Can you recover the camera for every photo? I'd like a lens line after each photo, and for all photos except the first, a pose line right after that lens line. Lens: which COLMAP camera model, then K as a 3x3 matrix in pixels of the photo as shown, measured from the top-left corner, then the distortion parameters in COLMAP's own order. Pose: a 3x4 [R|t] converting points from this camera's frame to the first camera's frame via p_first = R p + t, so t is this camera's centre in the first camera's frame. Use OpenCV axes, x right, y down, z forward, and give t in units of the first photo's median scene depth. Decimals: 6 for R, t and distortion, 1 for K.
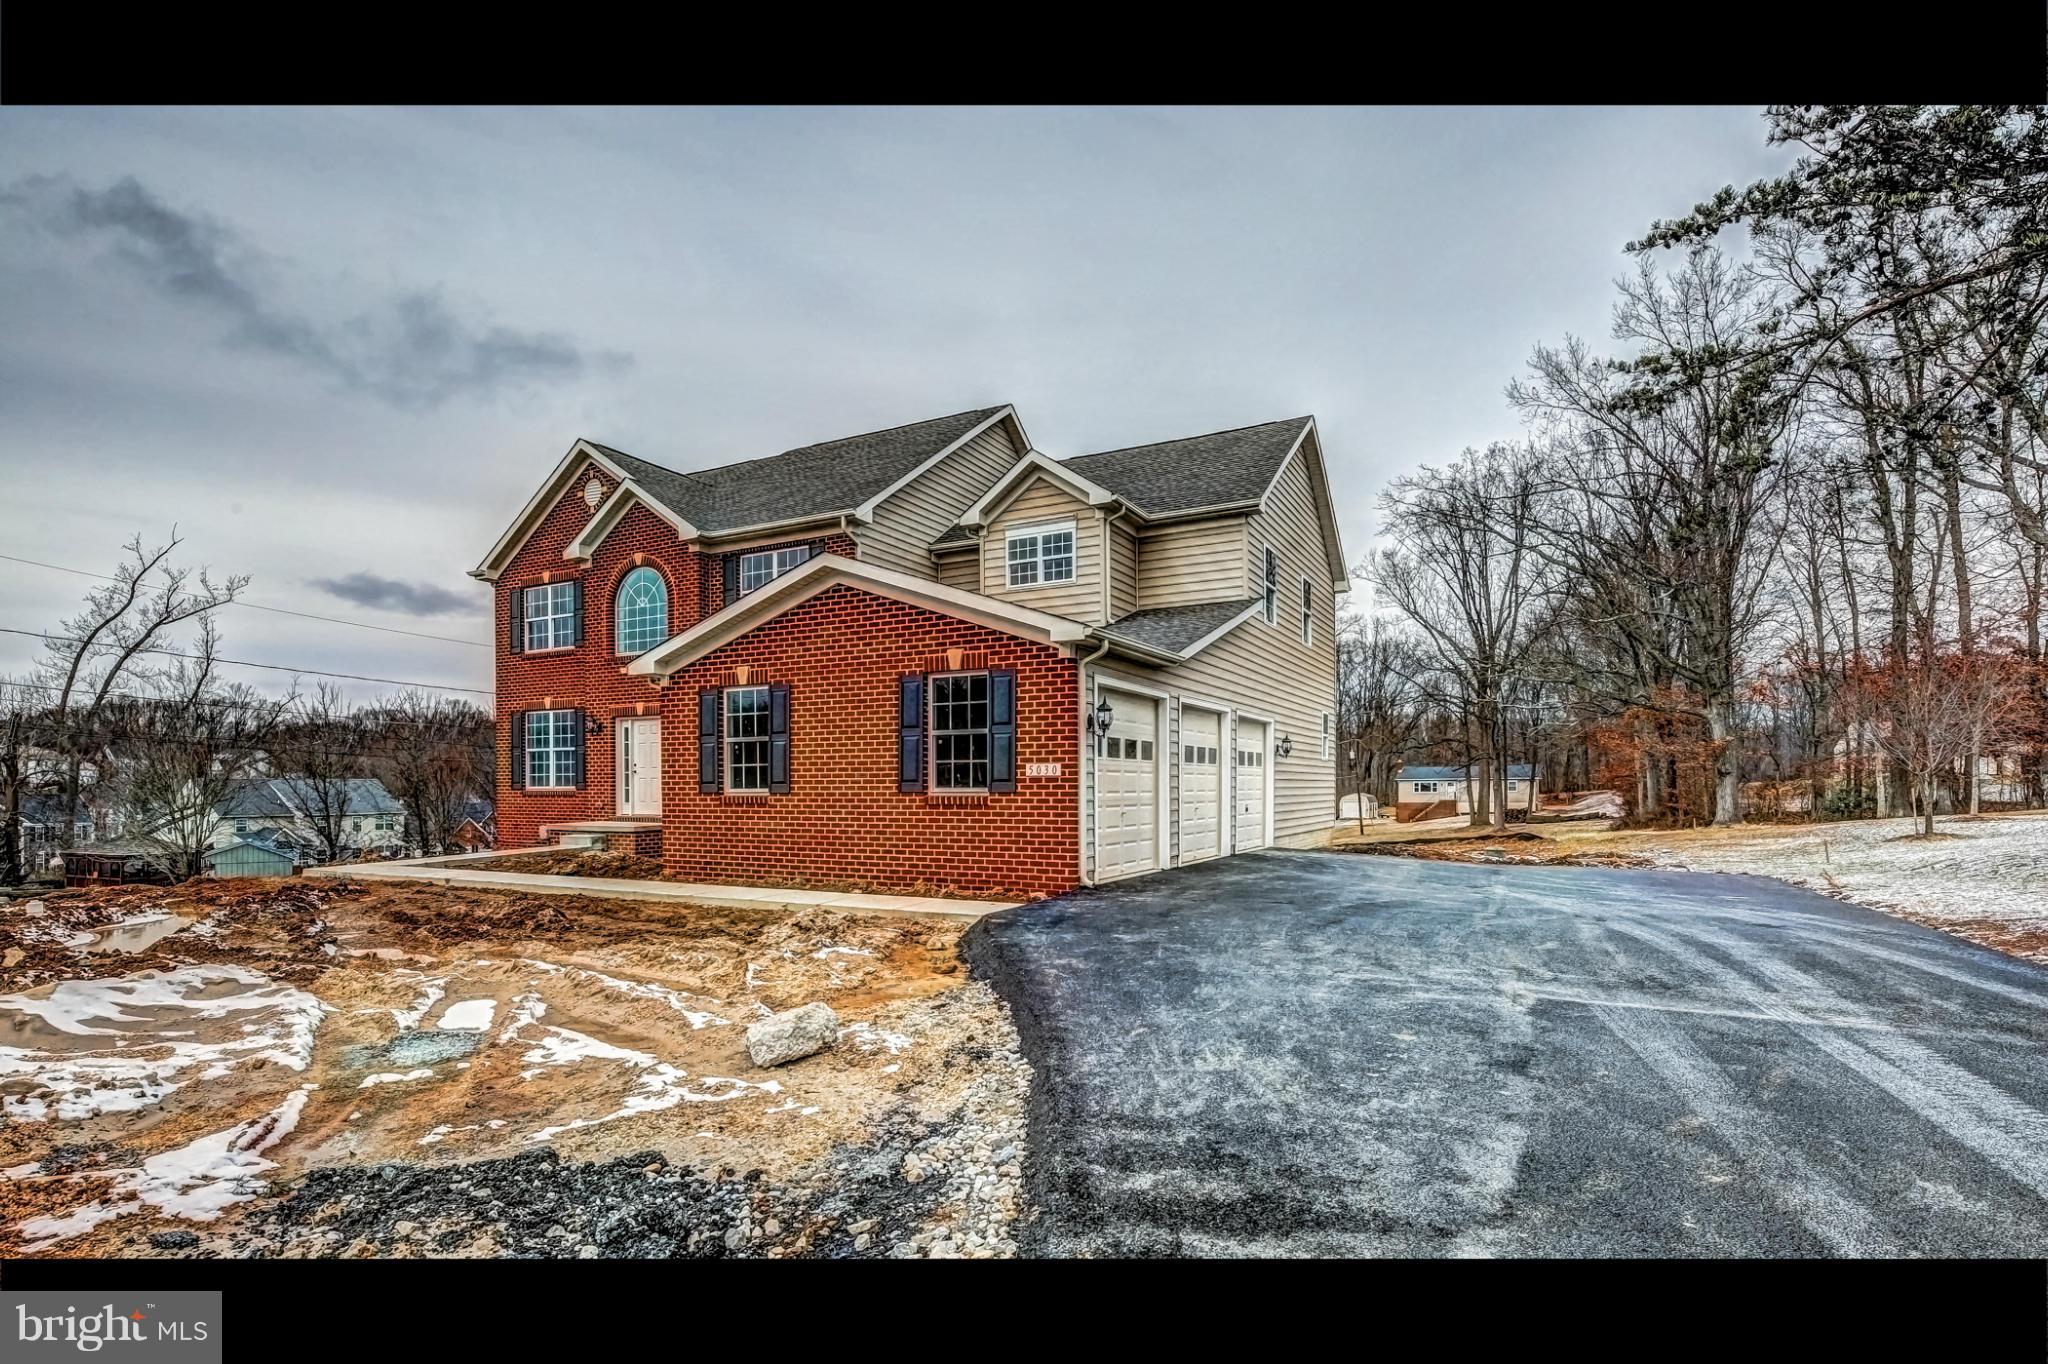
lens RADIAL K [[1010.5, 0, 1025.7], [0, 1010.5, 651.3], [0, 0, 1]] dist [-0.002248, -0.000161]
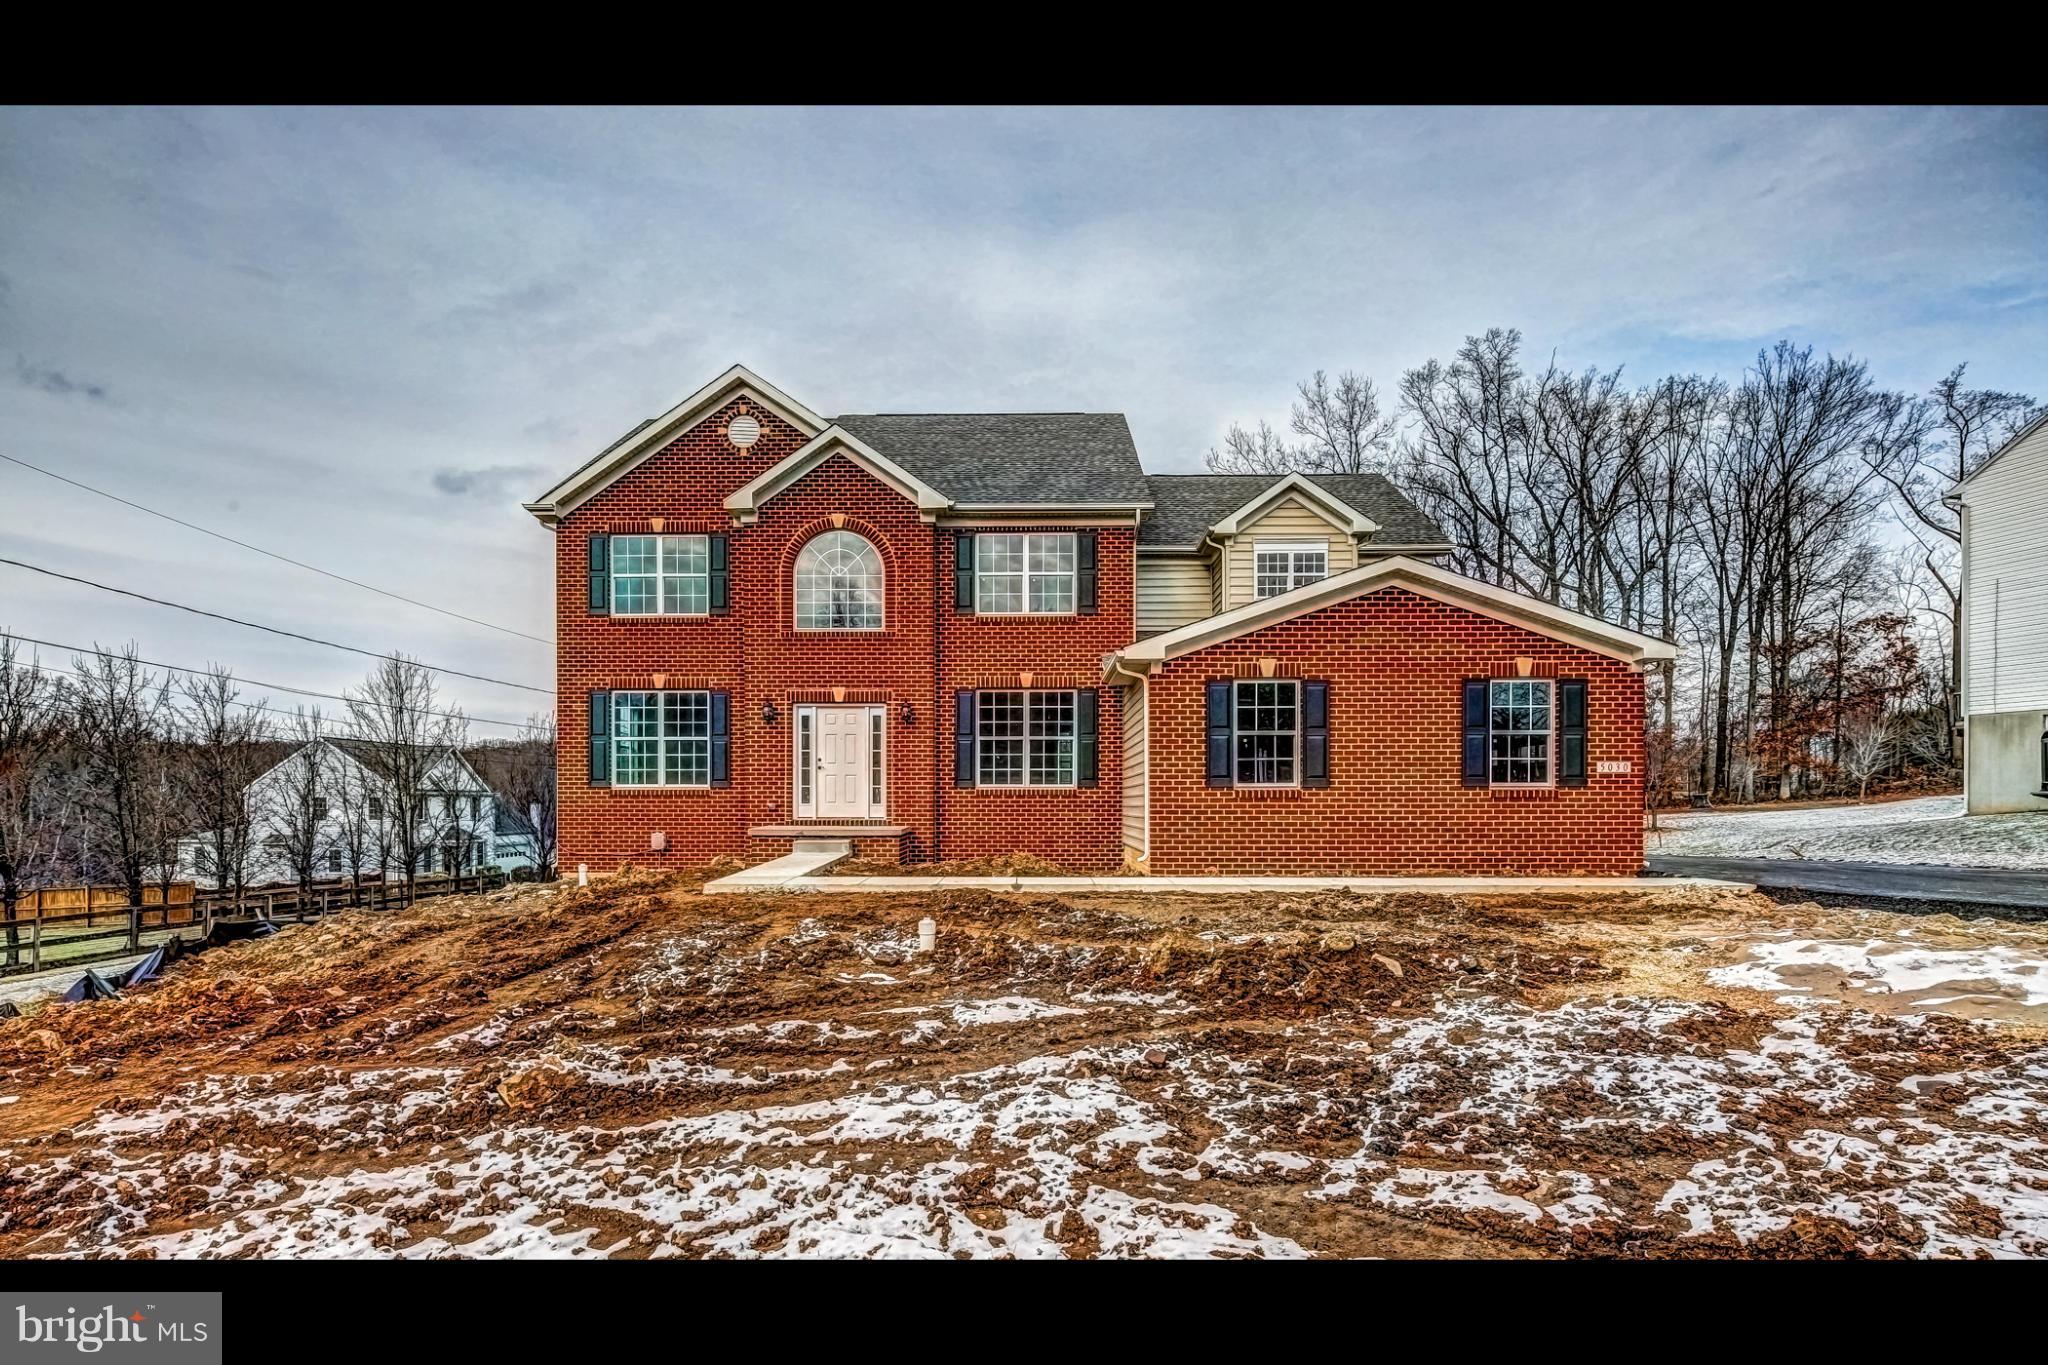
lens RADIAL K [[995.9, 0, 1023.8], [0, 995.9, 688.0], [0, 0, 1]] dist [0.060840, 0.000002]
pose [[0.876308, 0.052288, 0.478905, -0.727957], [-0.063932, 0.997922, 0.008028, 0.038321], [-0.477490, -0.037652, 0.877830, 0.191577]]
